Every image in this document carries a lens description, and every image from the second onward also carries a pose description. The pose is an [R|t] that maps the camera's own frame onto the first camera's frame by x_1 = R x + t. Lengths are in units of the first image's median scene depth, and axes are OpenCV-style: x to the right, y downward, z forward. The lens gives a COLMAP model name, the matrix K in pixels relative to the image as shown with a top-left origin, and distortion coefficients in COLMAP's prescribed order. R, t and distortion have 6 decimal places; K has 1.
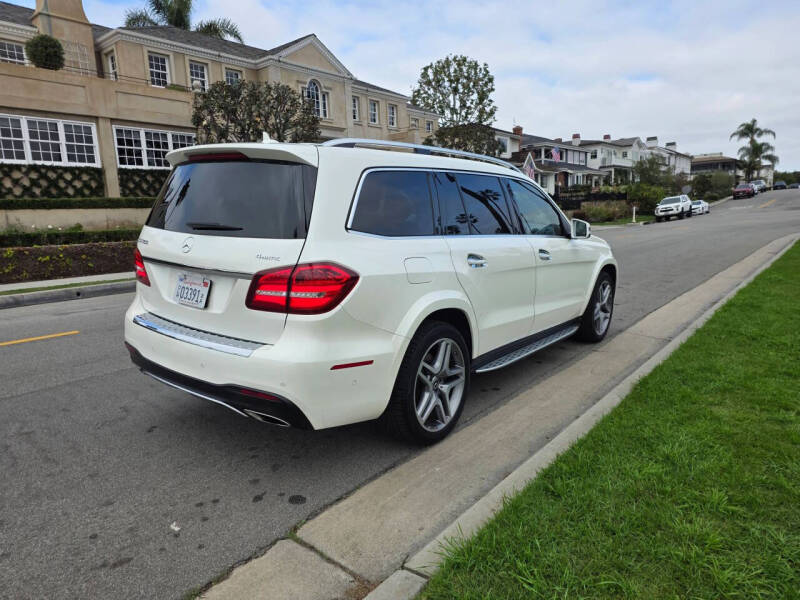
lens RADIAL K [[537.0, 0, 385.5], [0, 537.0, 303.6], [0, 0, 1]] dist [0.046838, -0.022084]
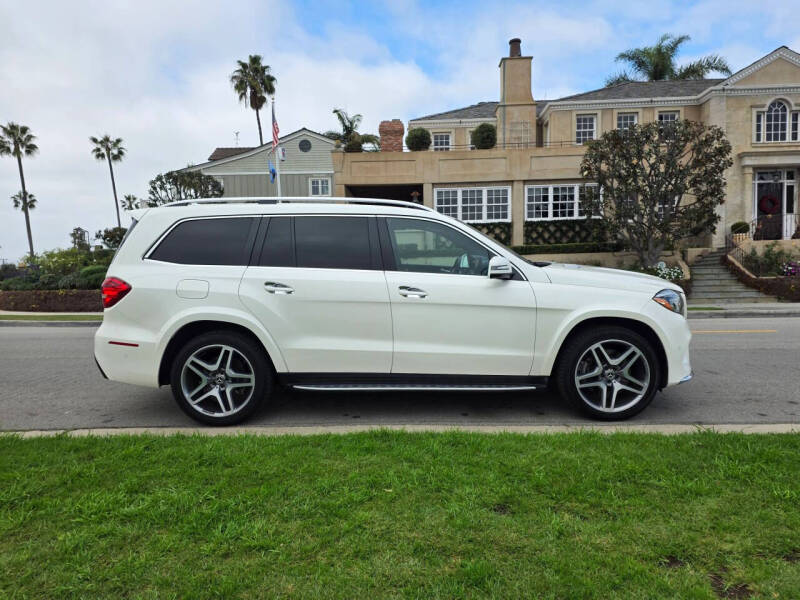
lens RADIAL K [[536.2, 0, 399.9], [0, 536.2, 306.3], [0, 0, 1]] dist [0.032038, -0.017036]
pose [[0.615676, 0.064290, -0.785372, 0.275785], [-0.129535, 0.991365, -0.020394, -0.011085], [0.777280, 0.114289, 0.618688, 0.106210]]
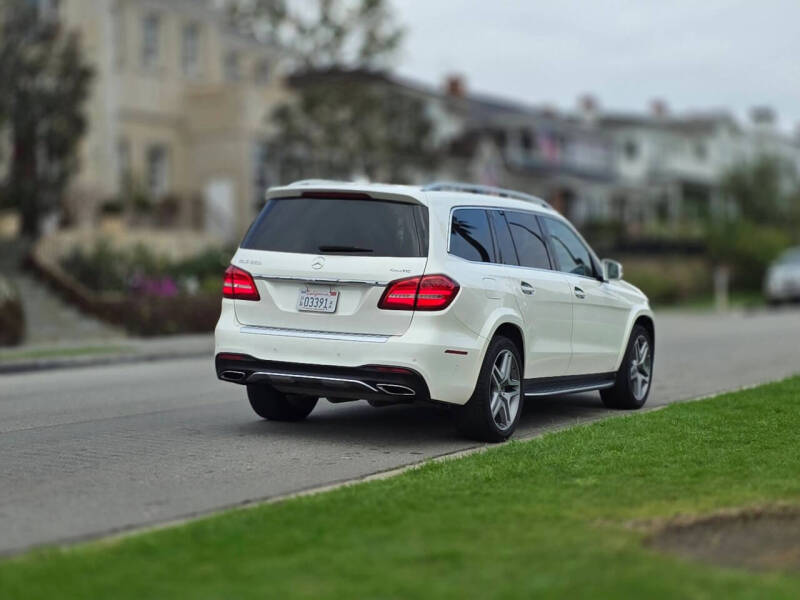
lens RADIAL K [[1580.7, 0, 392.0], [0, 1580.7, 301.2], [0, 0, 1]] dist [-0.022309, 0.000000]
pose [[0.978178, 0.020627, 0.206744, -0.171382], [0.011603, 0.988084, -0.153476, 0.097899], [-0.207446, 0.152525, 0.966283, -0.462049]]
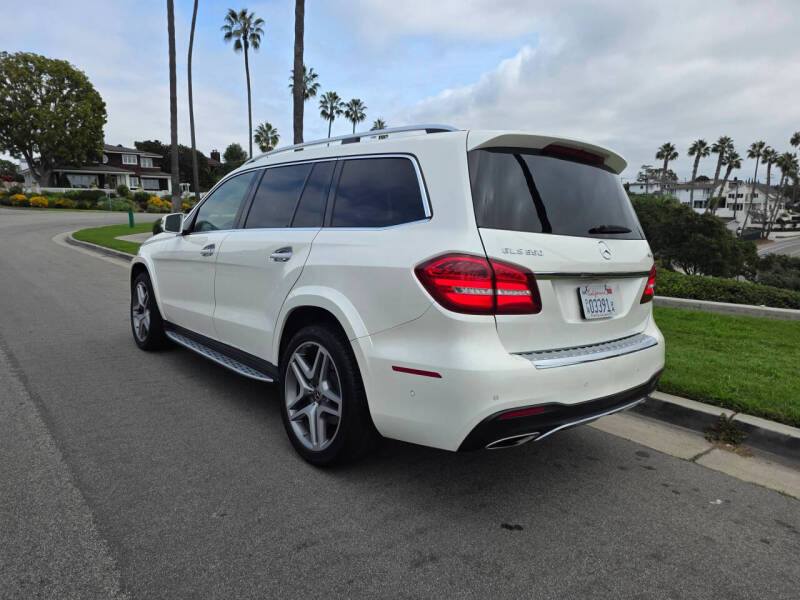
lens RADIAL K [[537.0, 0, 403.0], [0, 537.0, 296.4], [0, 0, 1]] dist [0.046838, -0.022084]
pose [[0.178231, -0.119822, 0.976666, -0.235390], [0.140484, 0.985489, 0.095267, -0.029870], [-0.973909, 0.120226, 0.192477, 0.208528]]
